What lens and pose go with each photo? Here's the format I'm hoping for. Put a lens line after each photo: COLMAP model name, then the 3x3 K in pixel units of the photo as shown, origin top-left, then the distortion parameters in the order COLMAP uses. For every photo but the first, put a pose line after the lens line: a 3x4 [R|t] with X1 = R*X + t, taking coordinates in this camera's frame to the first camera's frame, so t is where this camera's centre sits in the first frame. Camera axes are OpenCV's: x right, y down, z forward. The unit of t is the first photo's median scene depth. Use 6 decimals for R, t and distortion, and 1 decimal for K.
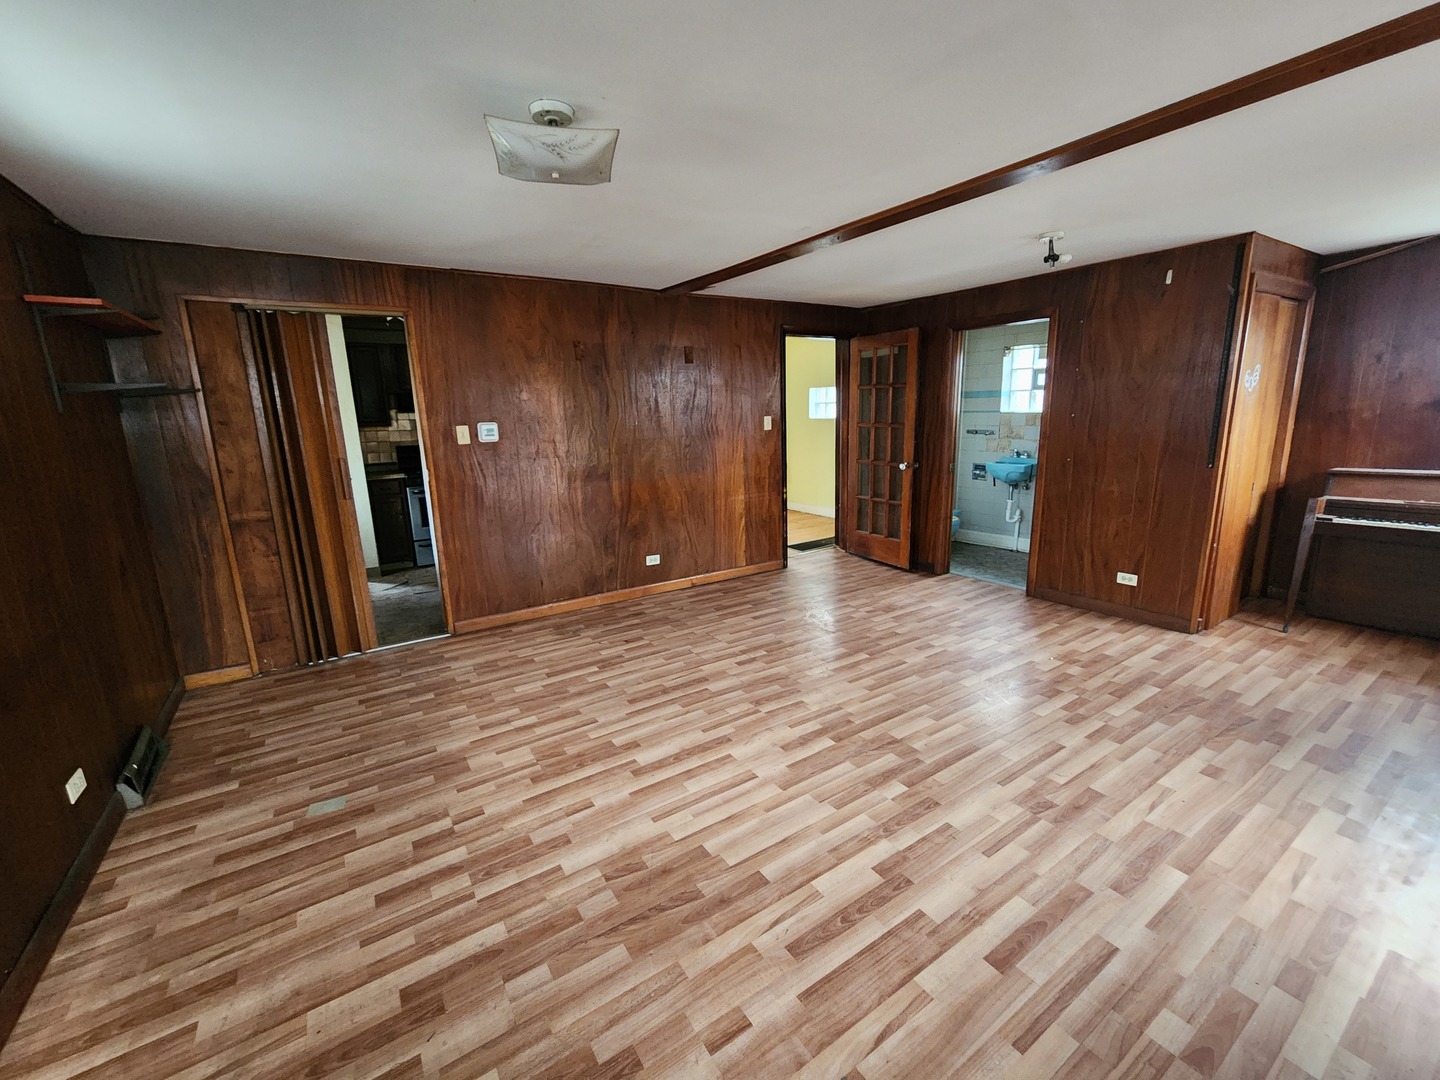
lens RADIAL K [[592.4, 0, 720.0], [0, 592.4, 540.0], [0, 0, 1]] dist [-0.000688, 0.000289]
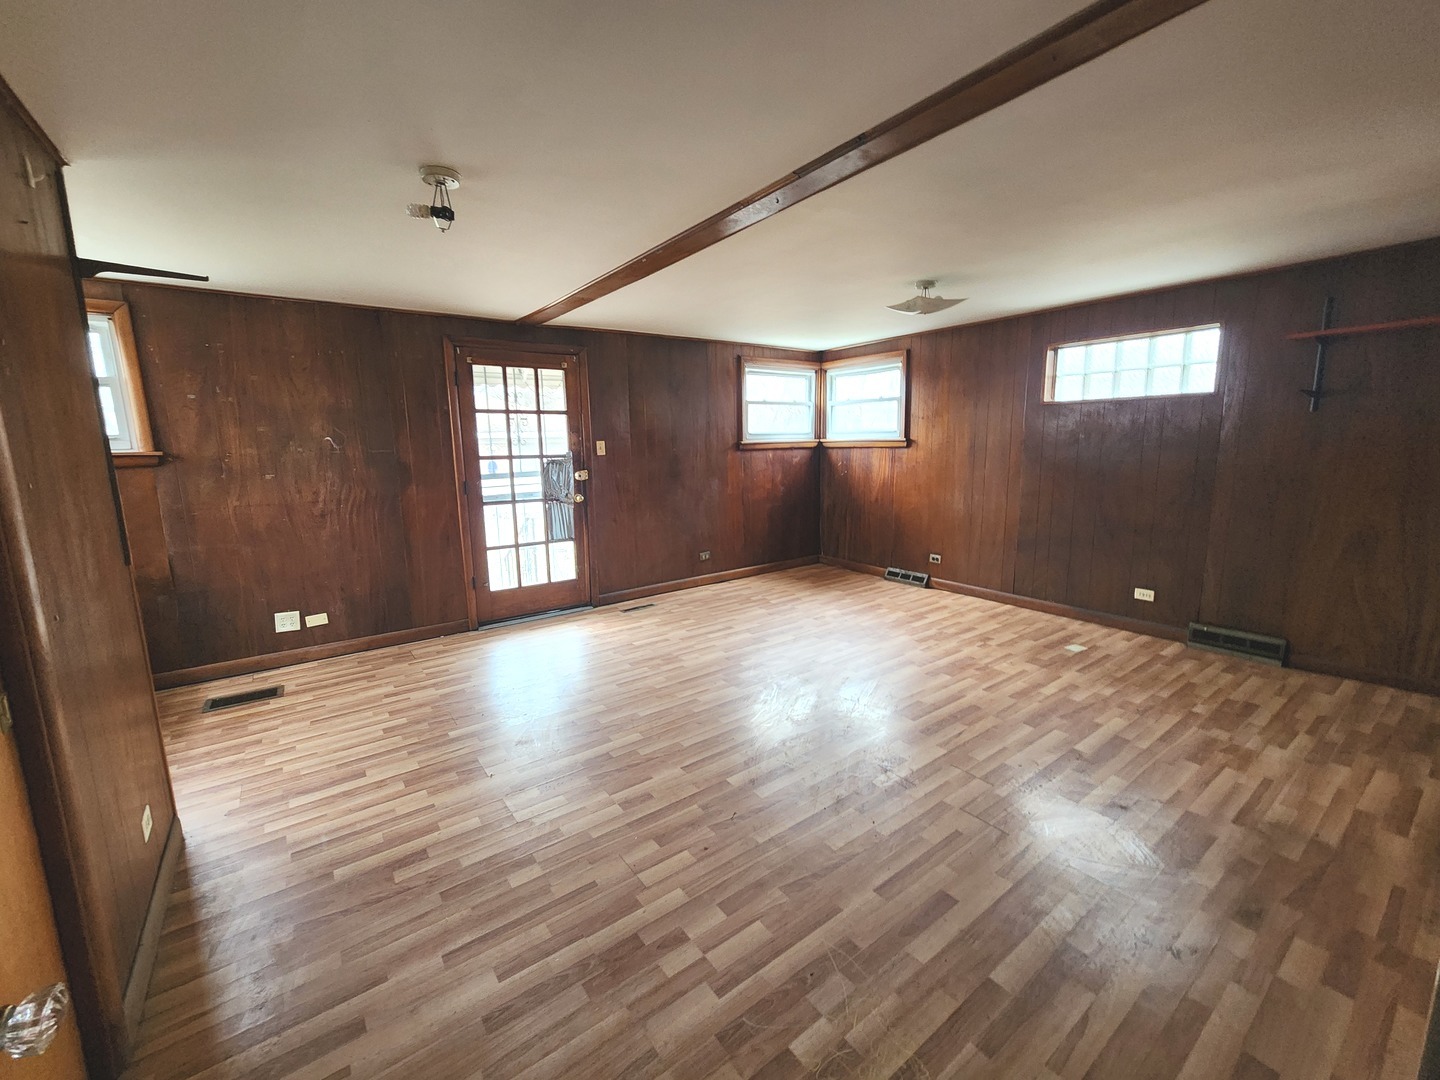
lens RADIAL K [[592.4, 0, 720.0], [0, 592.4, 540.0], [0, 0, 1]] dist [-0.000688, 0.000289]
pose [[-0.997532, 0.054686, -0.044047, 0.341239], [0.033947, 0.924680, 0.379229, -0.421972], [0.061468, 0.376798, -0.924254, 1.916456]]
